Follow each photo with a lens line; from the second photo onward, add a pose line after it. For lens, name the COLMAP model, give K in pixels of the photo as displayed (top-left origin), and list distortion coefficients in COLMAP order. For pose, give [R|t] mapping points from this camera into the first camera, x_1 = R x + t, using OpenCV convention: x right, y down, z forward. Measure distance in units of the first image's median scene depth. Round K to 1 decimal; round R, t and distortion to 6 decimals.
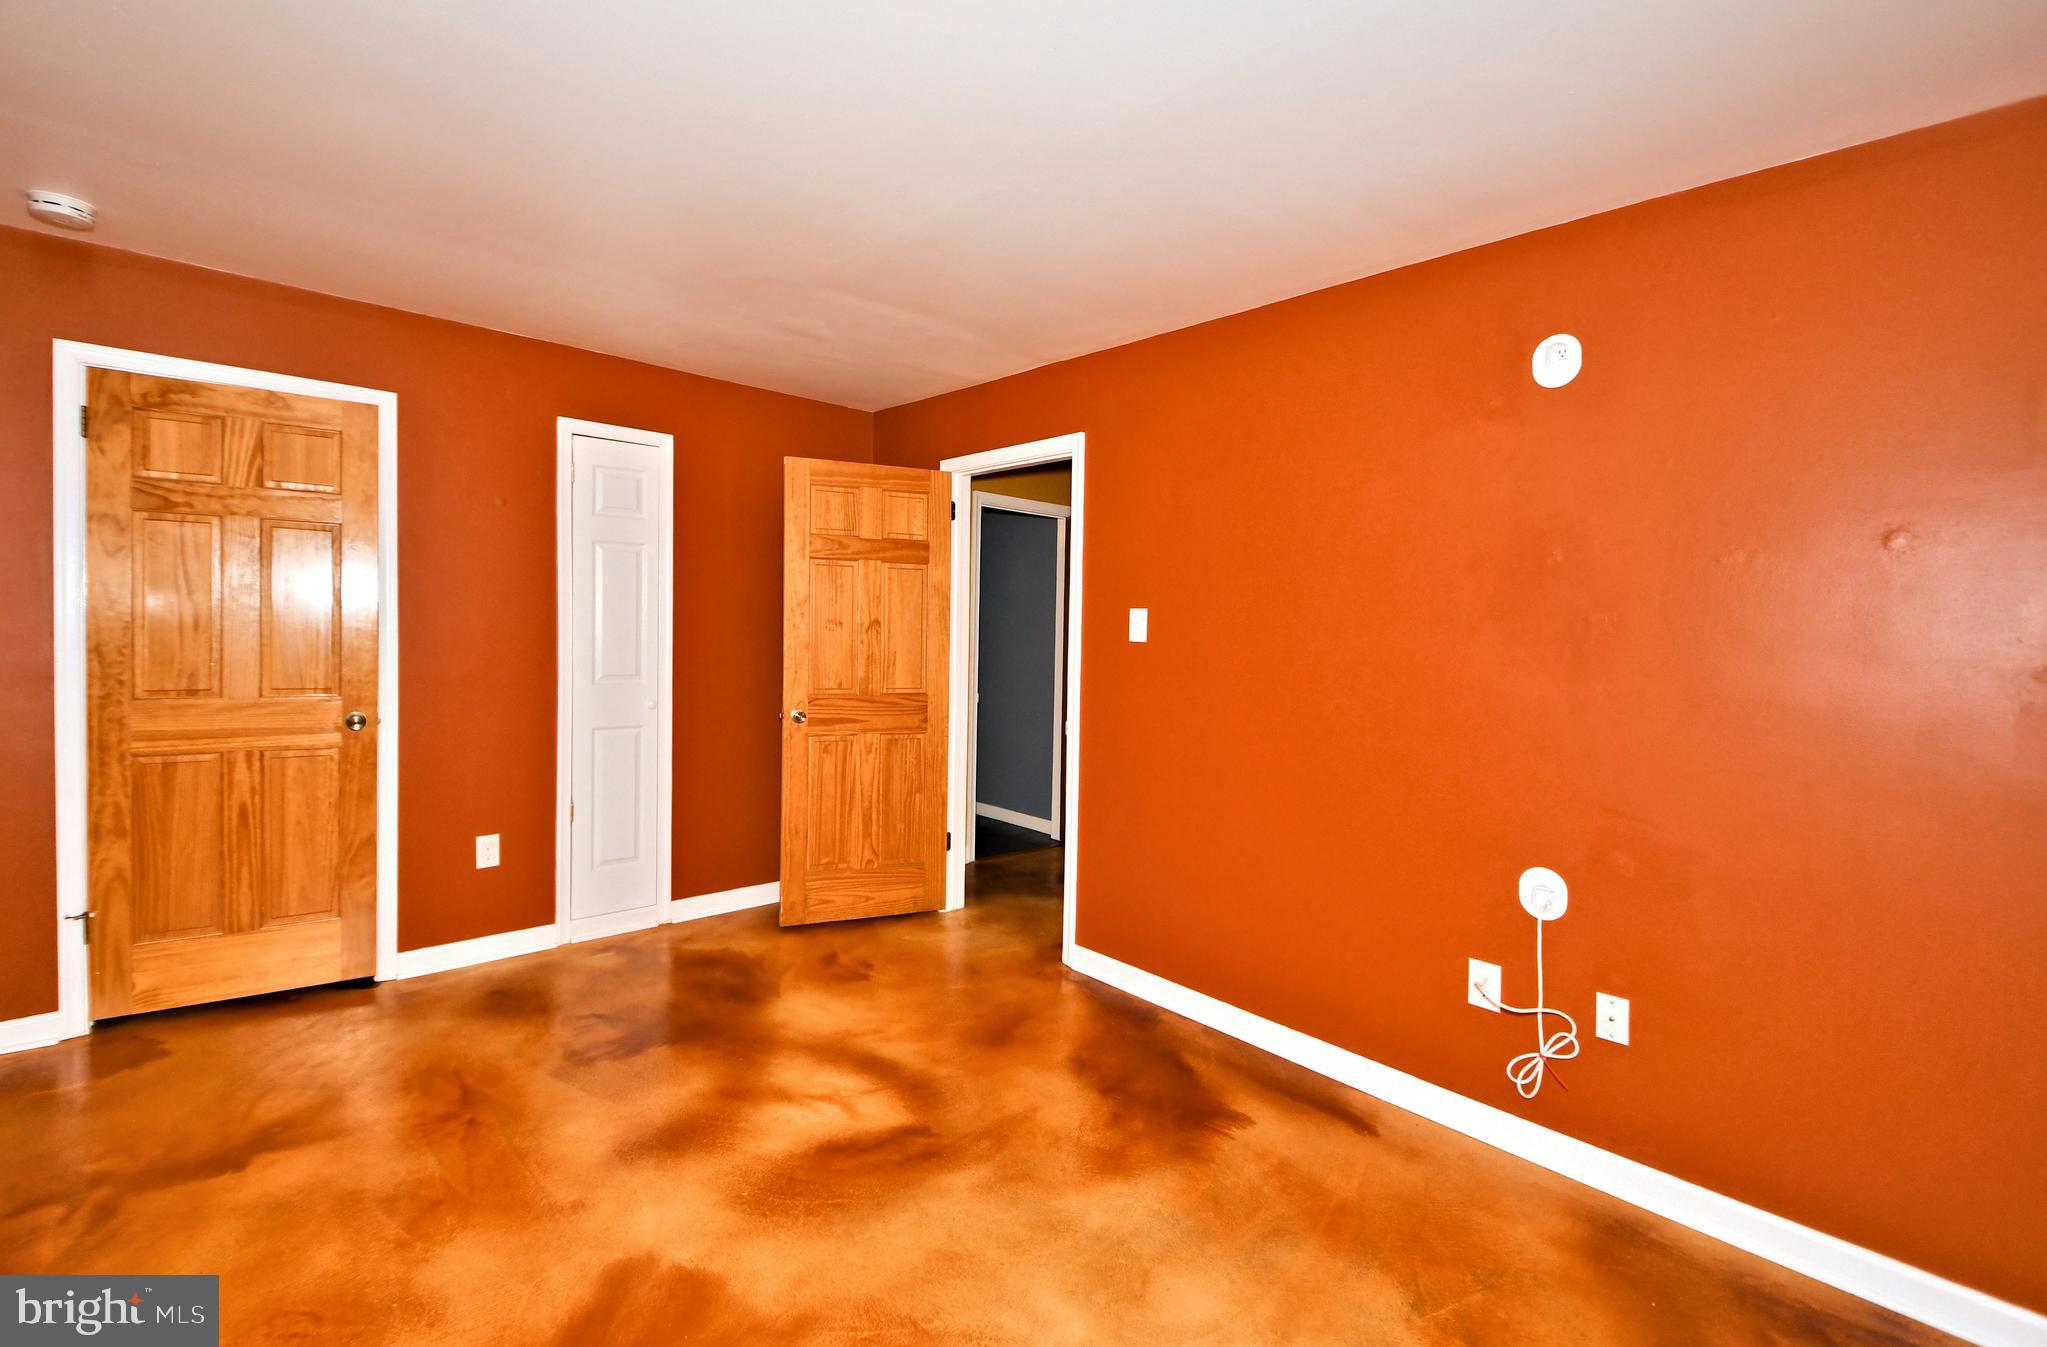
lens RADIAL K [[916.8, 0, 958.0], [0, 916.8, 655.4], [0, 0, 1]] dist [0.044584, -0.022315]
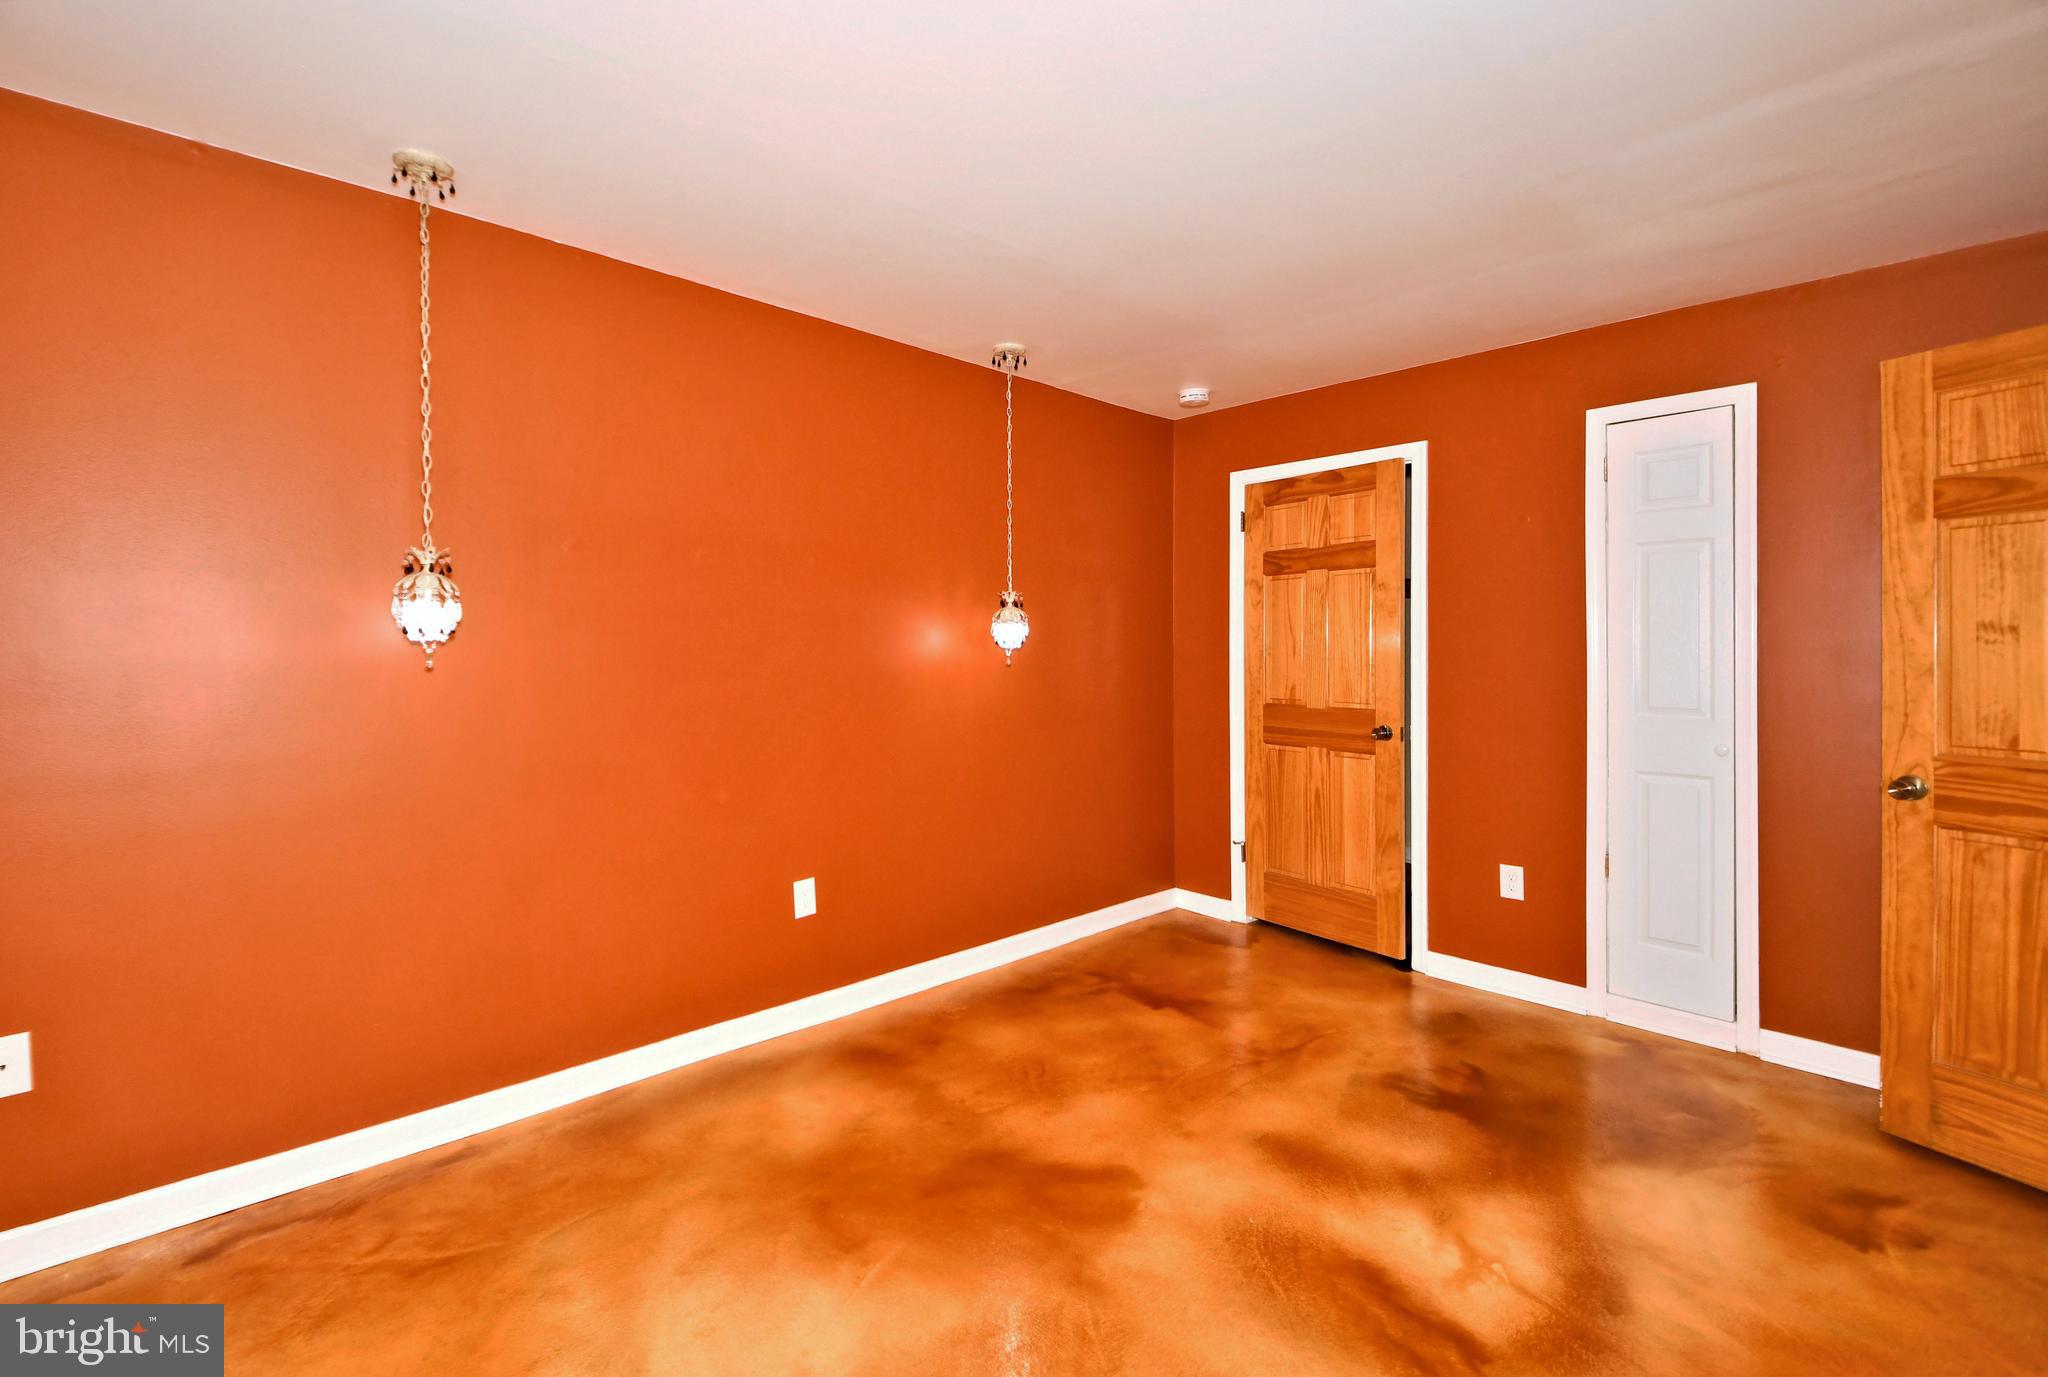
lens RADIAL K [[913.8, 0, 979.7], [0, 913.8, 679.0], [0, 0, 1]] dist [0.011066, -0.000714]
pose [[0.036730, 0.004672, -0.999314, 0.525768], [-0.033296, 0.999440, 0.003449, 0.017448], [0.998770, 0.033146, 0.036865, 0.492004]]
